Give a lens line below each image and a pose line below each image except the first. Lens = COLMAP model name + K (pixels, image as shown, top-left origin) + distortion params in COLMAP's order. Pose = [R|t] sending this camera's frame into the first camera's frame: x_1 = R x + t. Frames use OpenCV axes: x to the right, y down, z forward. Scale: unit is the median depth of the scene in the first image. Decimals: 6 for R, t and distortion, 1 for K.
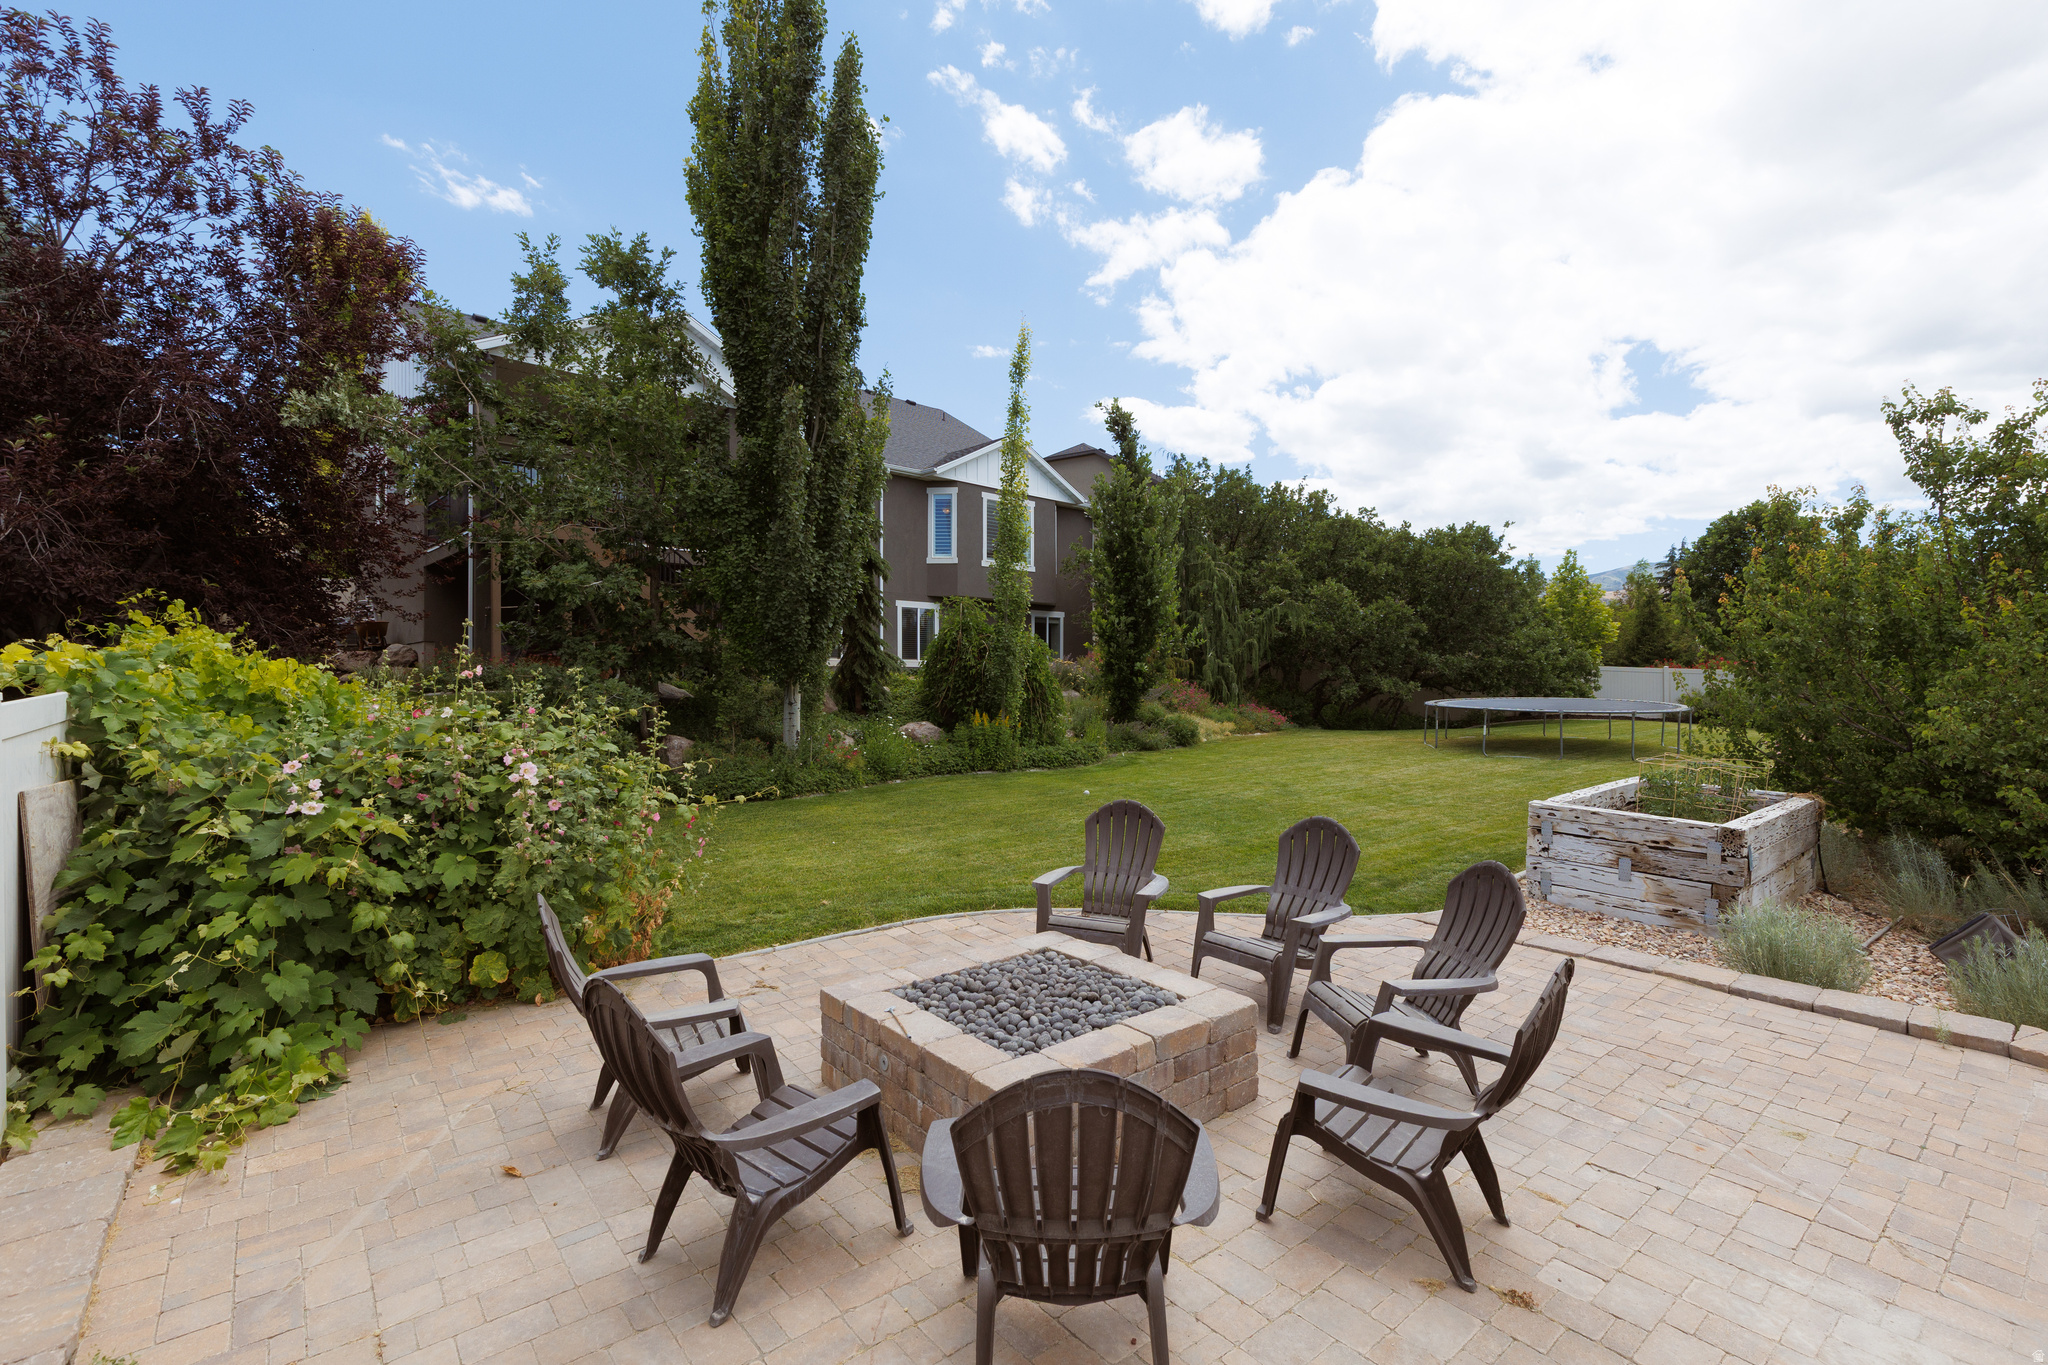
lens RADIAL K [[910.3, 0, 1021.6], [0, 910.3, 684.3], [0, 0, 1]] dist [0.002772, 0.000173]
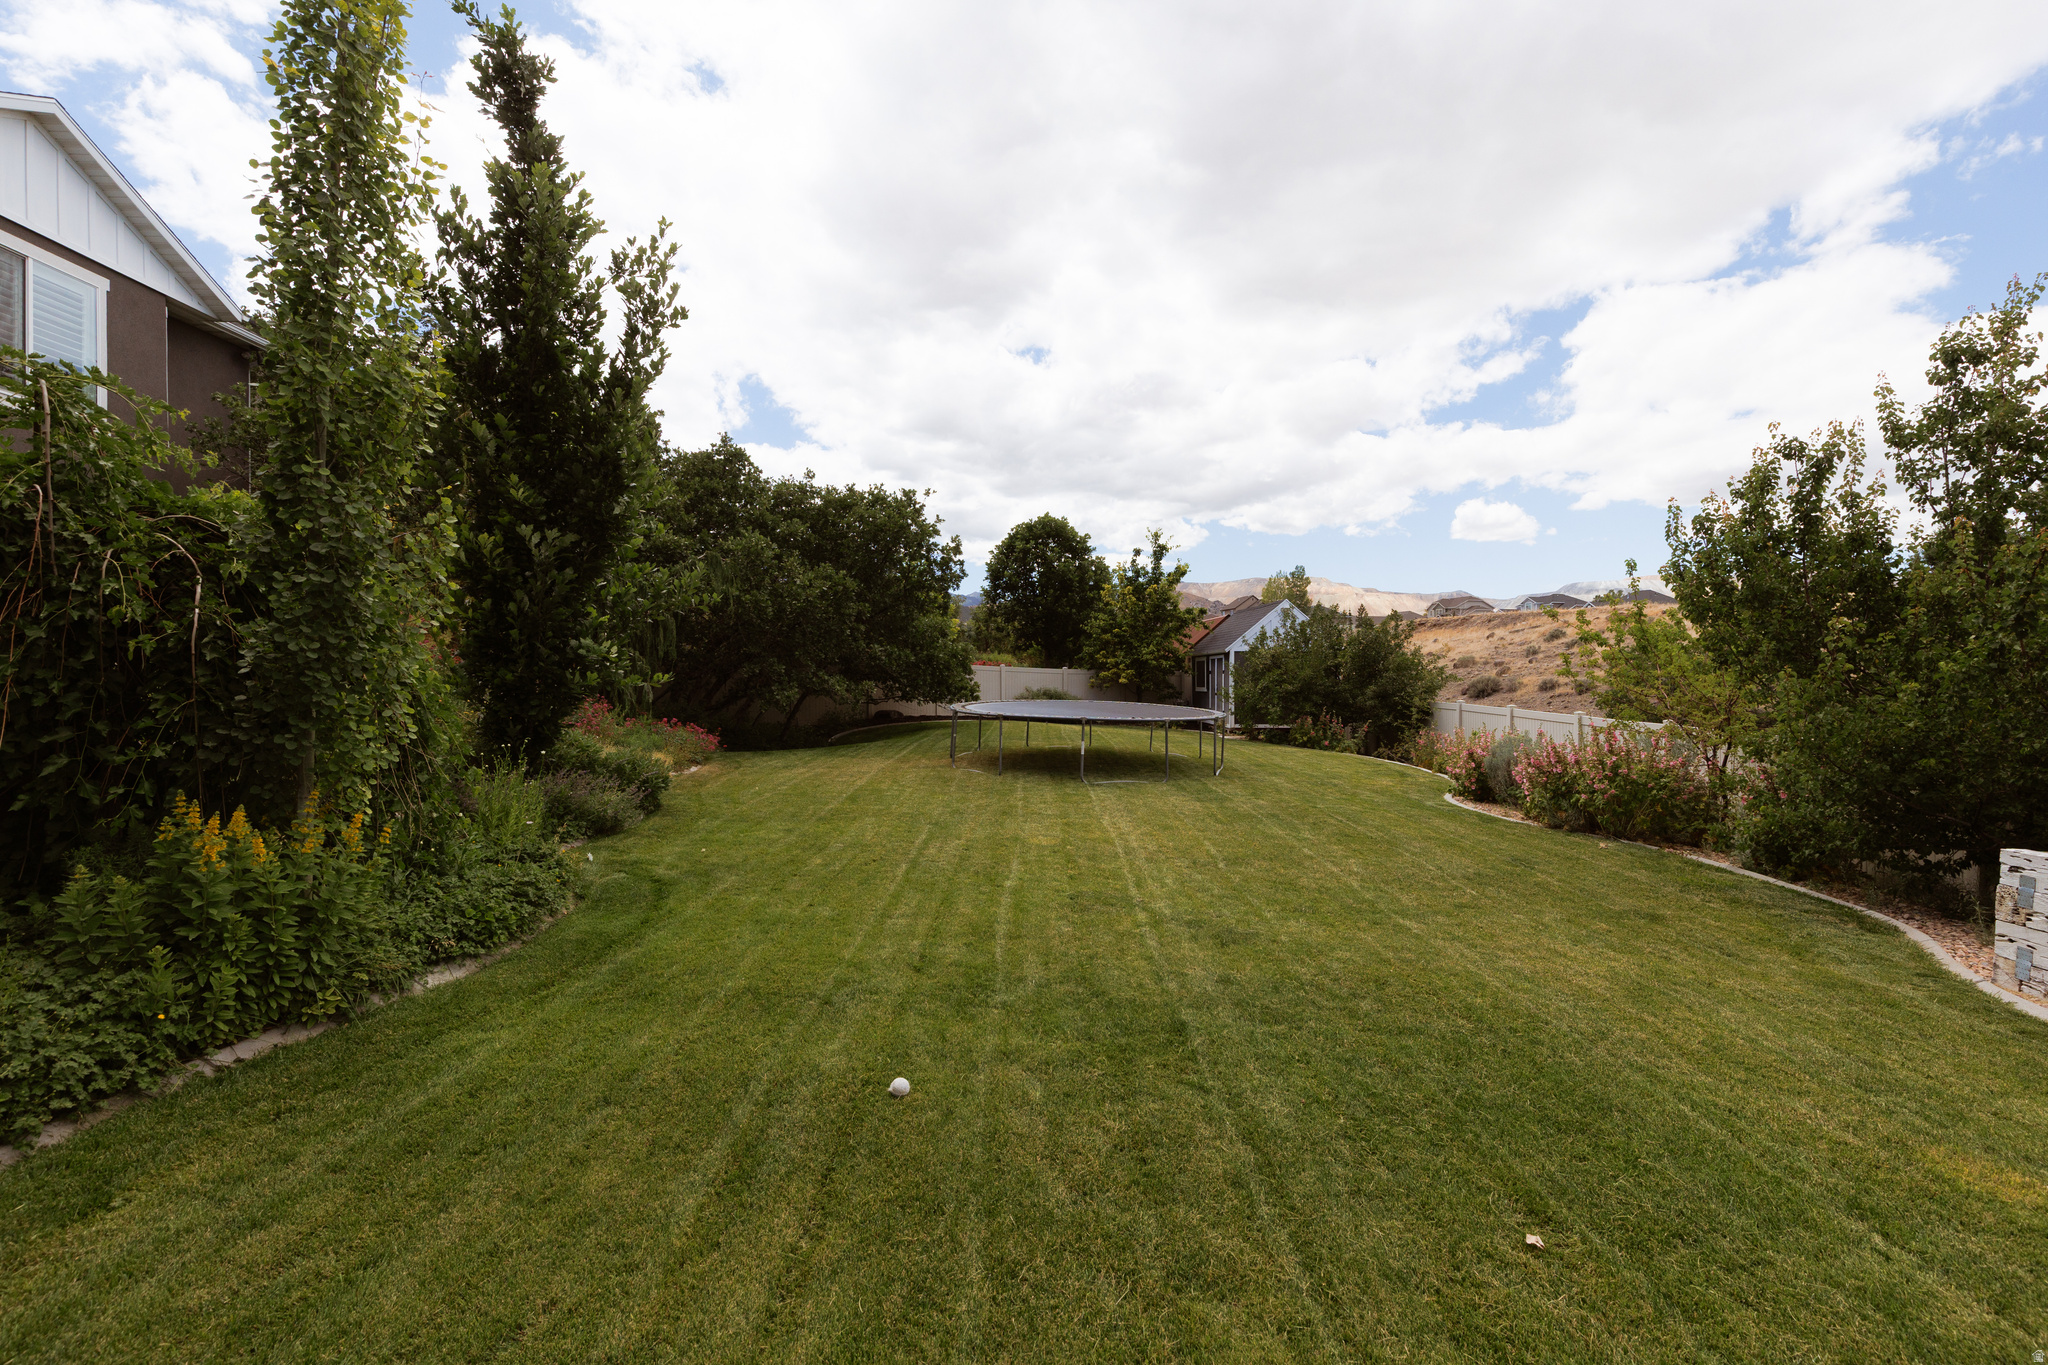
lens RADIAL K [[910.3, 0, 1034.2], [0, 910.3, 681.9], [0, 0, 1]] dist [0.002772, 0.000173]
pose [[0.581484, -0.002118, 0.813555, -0.085884], [0.005849, 0.999982, -0.001578, -0.001673], [-0.813537, 0.005676, 0.581486, 0.487057]]
